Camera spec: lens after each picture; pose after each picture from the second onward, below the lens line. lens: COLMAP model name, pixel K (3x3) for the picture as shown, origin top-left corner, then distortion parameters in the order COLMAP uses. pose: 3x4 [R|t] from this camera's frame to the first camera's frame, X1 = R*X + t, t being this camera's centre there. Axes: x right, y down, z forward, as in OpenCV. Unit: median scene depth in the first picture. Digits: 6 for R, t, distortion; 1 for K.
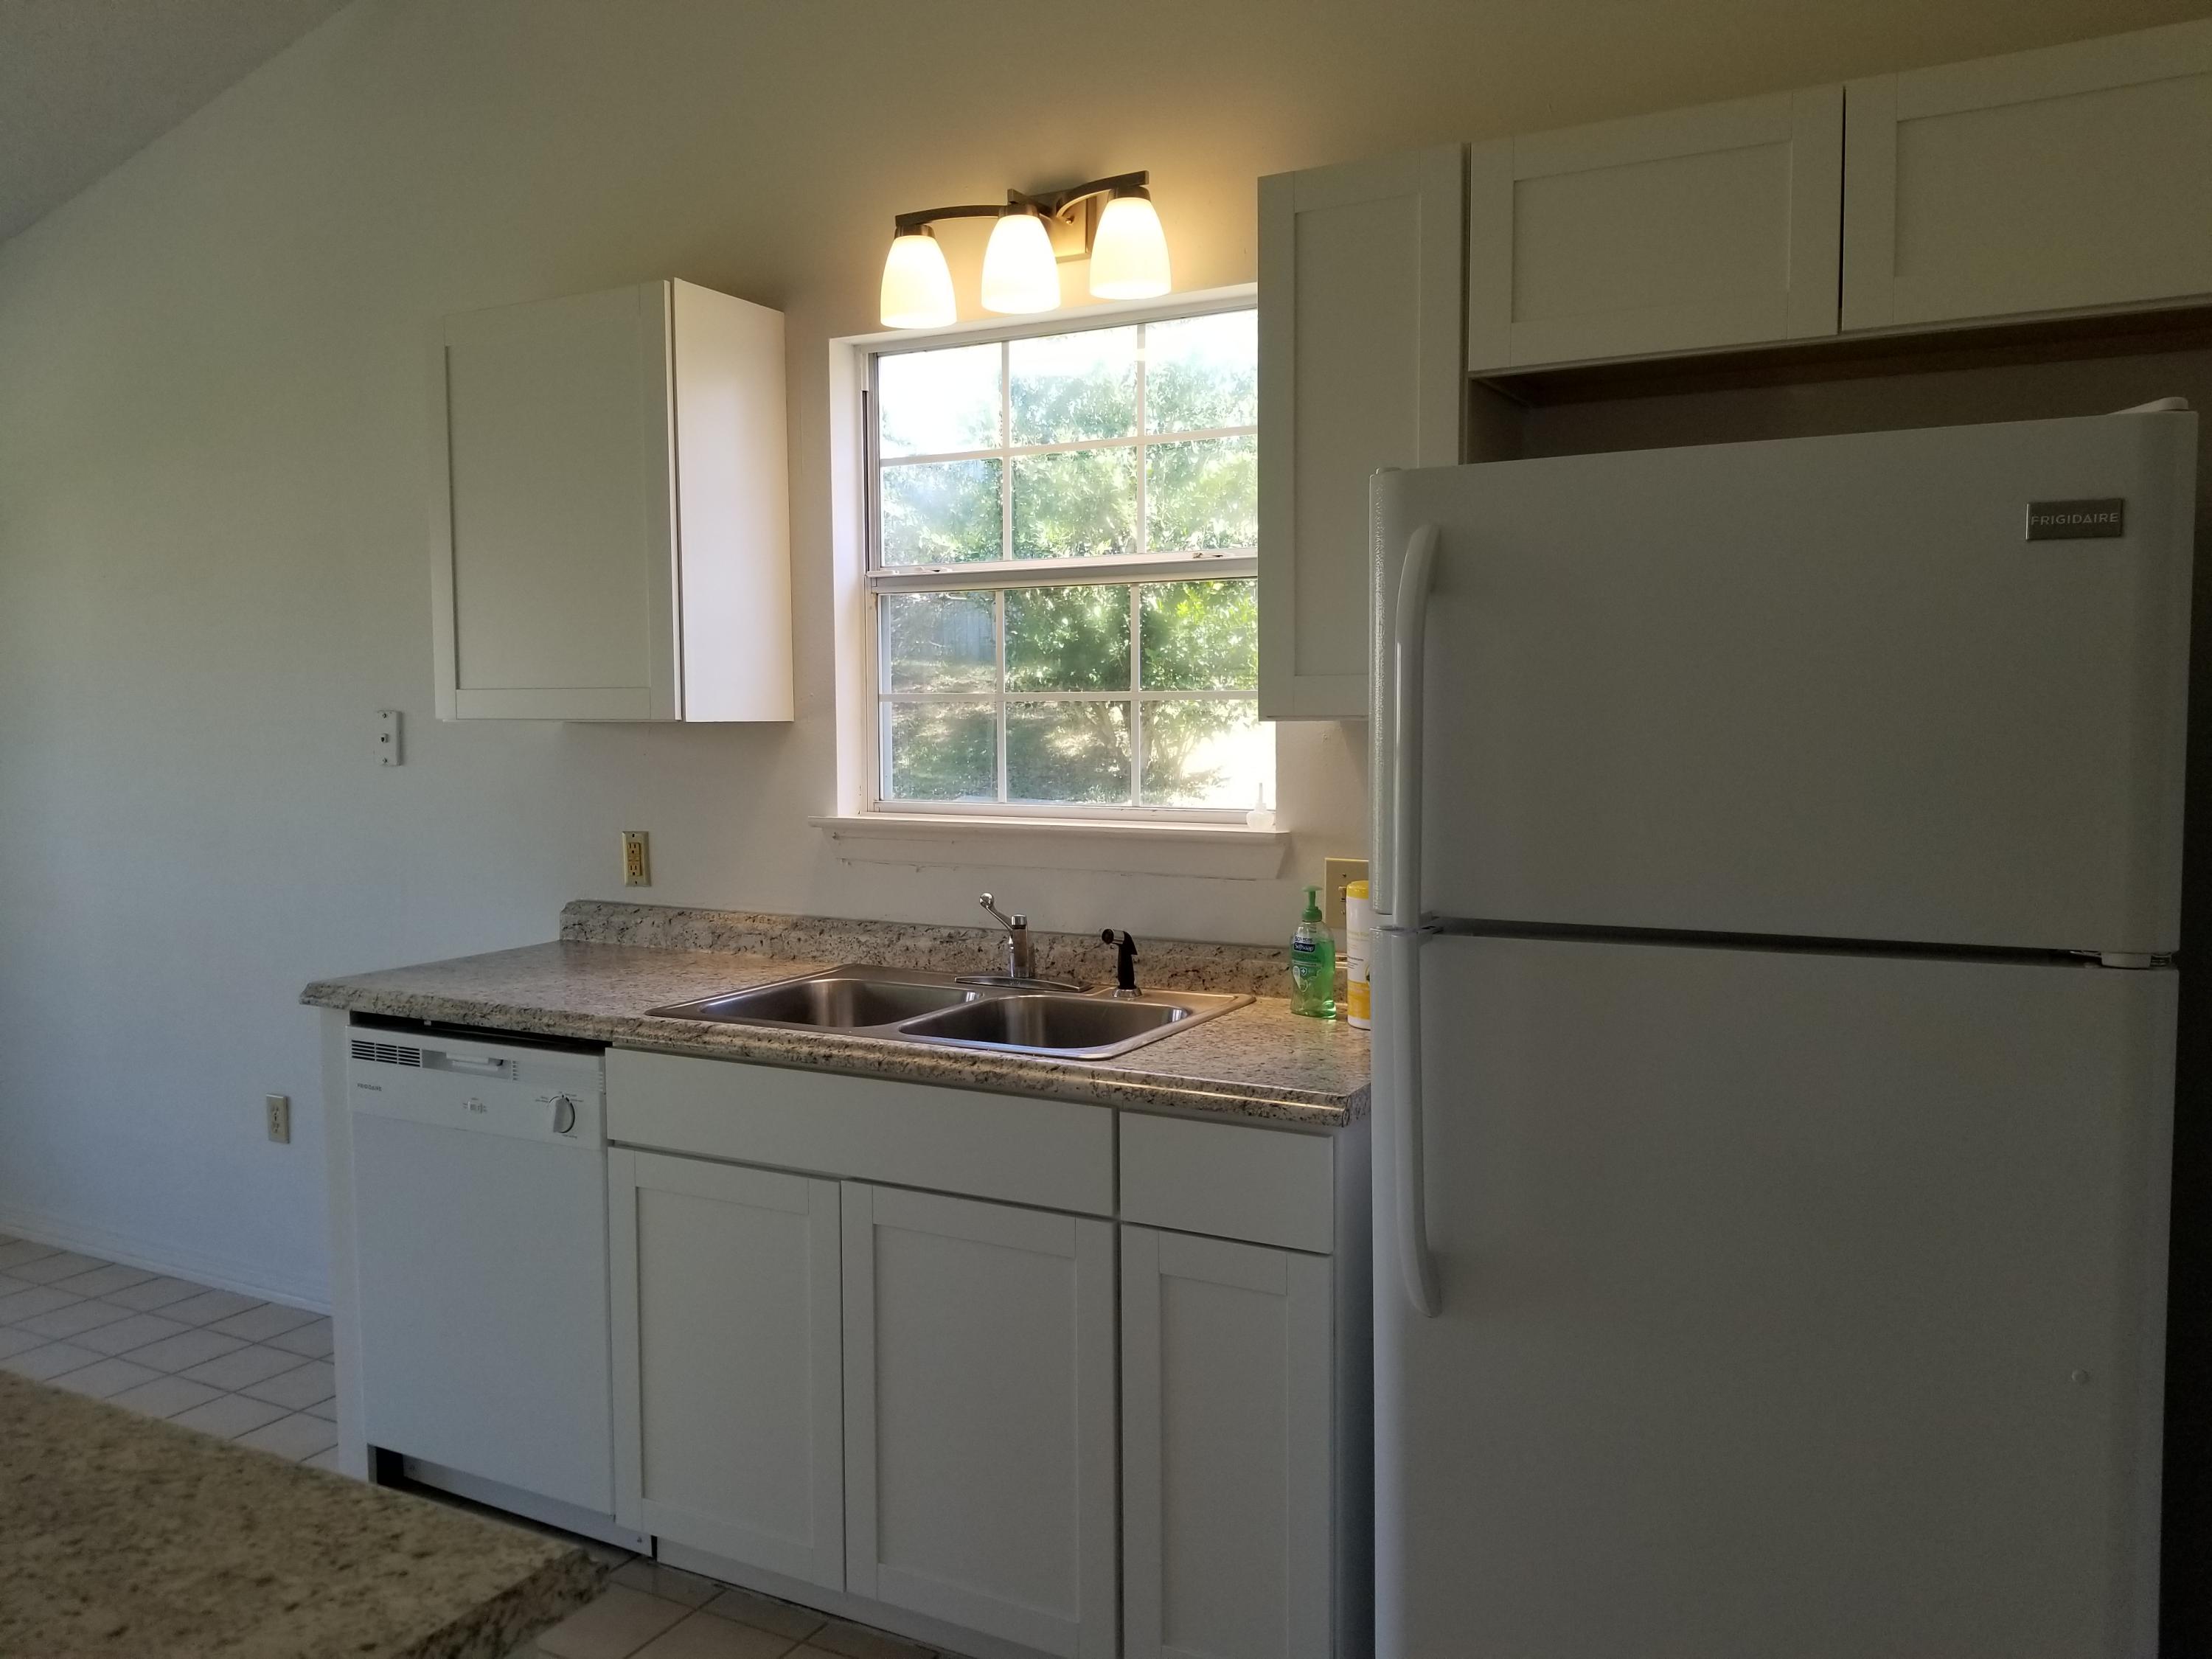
lens RADIAL K [[1658.6, 0, 1106.0], [0, 1658.6, 829.5], [0, 0, 1]] dist [0.000218, -0.000620]
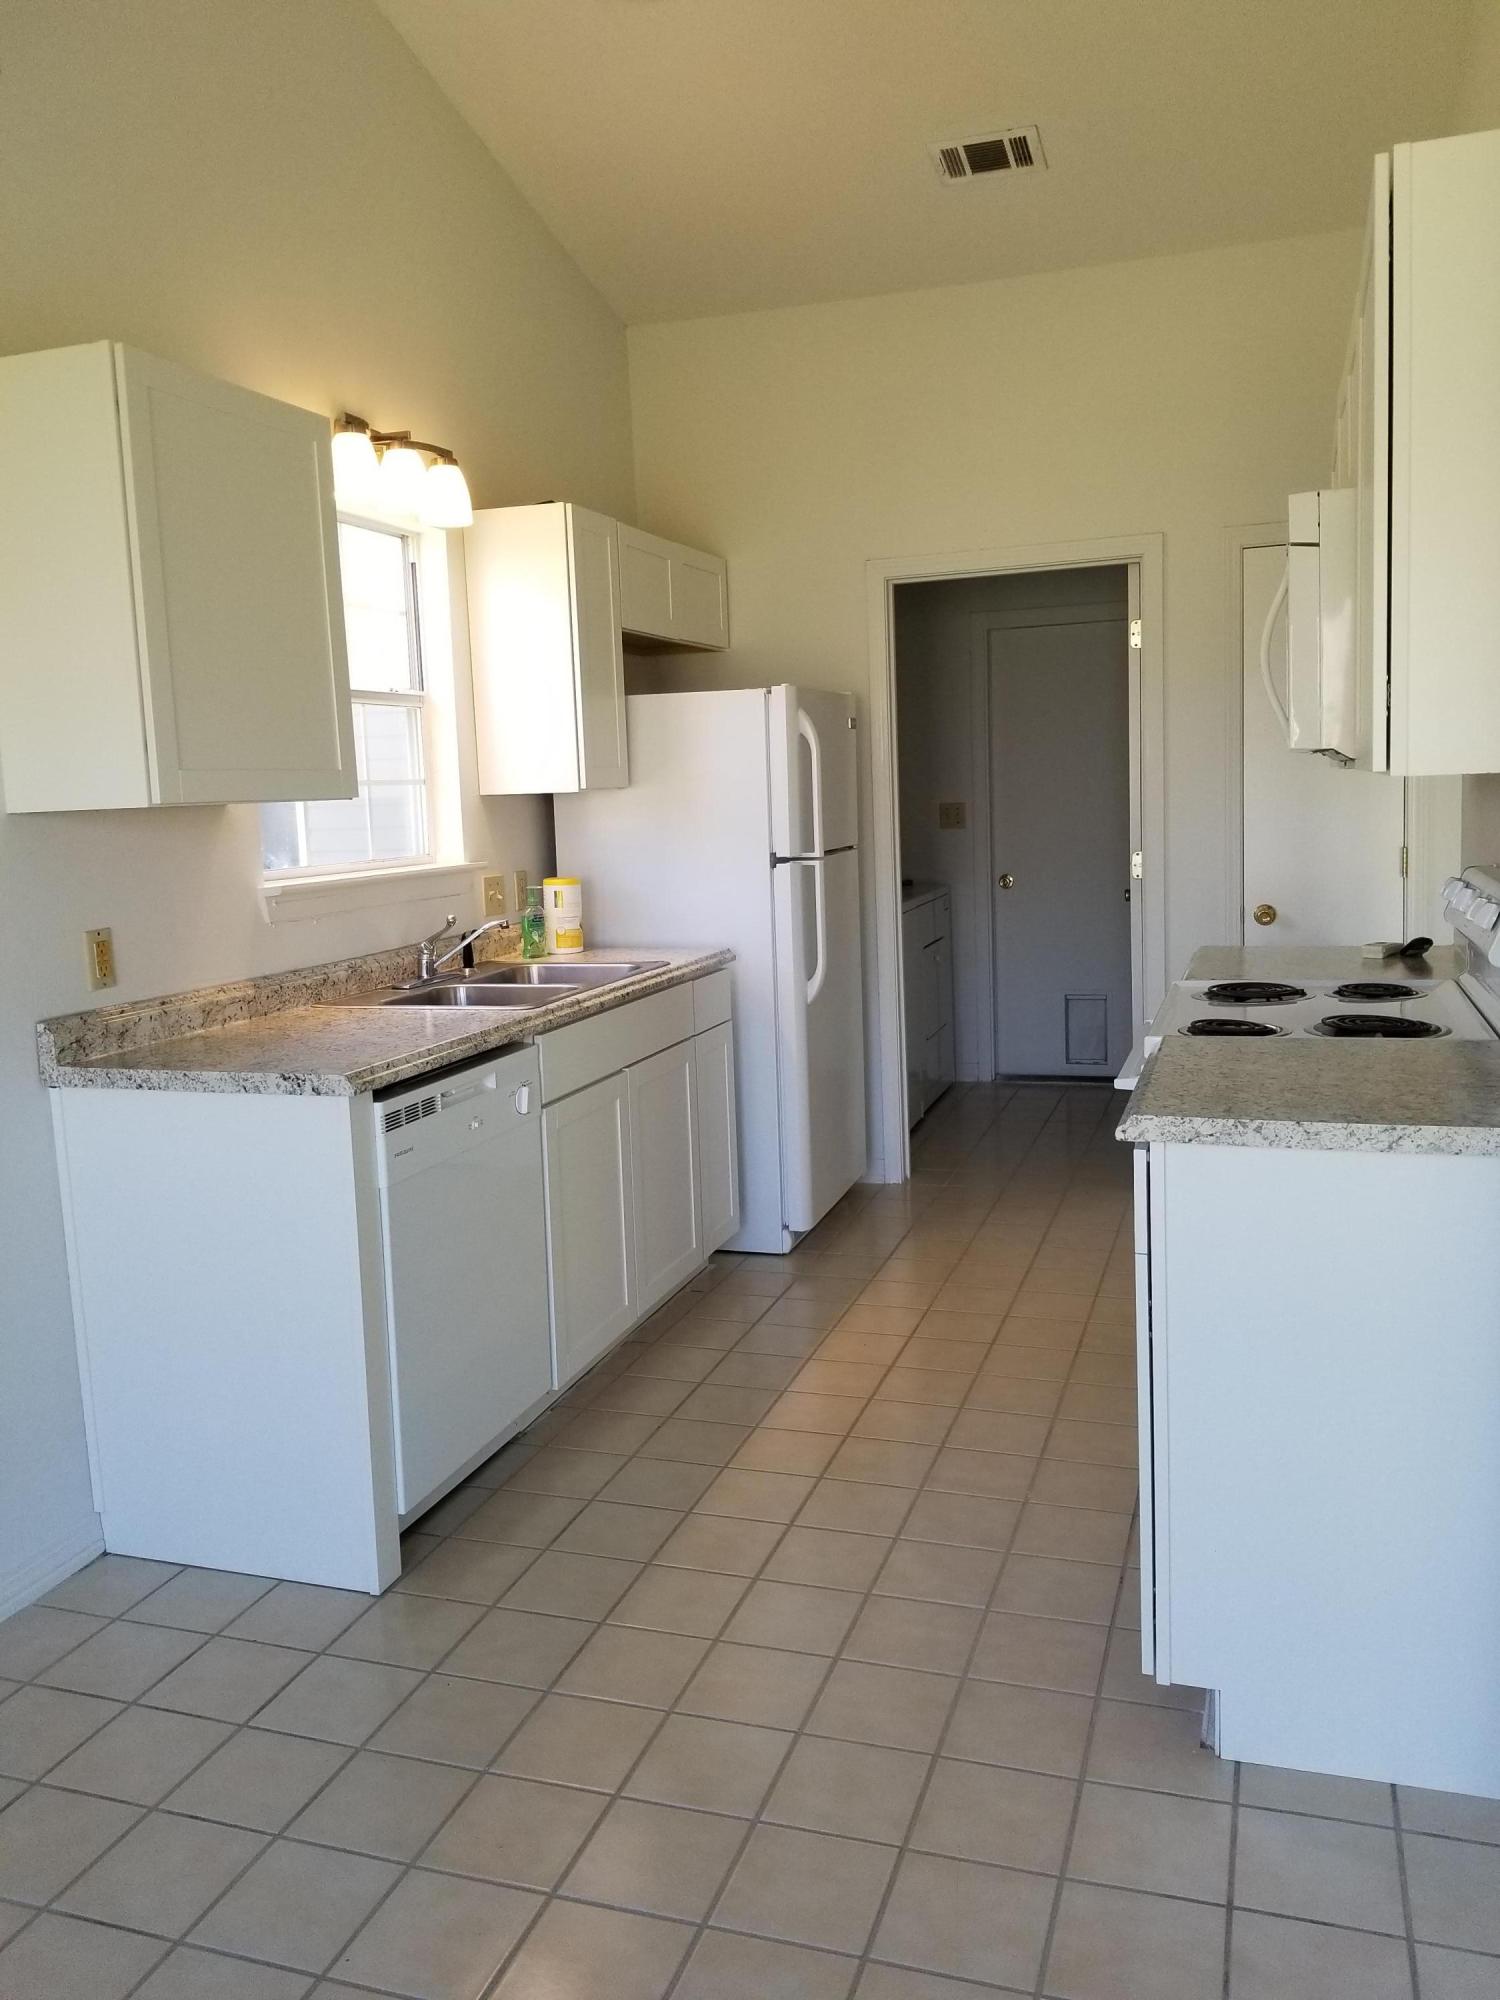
lens RADIAL K [[1612.6, 0, 750.0], [0, 1612.6, 1000.0], [0, 0, 1]] dist [0.000163, -0.000223]
pose [[-0.179773, -0.117212, 0.976700, -1.514394], [0.103880, 0.985062, 0.137336, -0.056351], [-0.978208, 0.126149, -0.164911, 0.980576]]
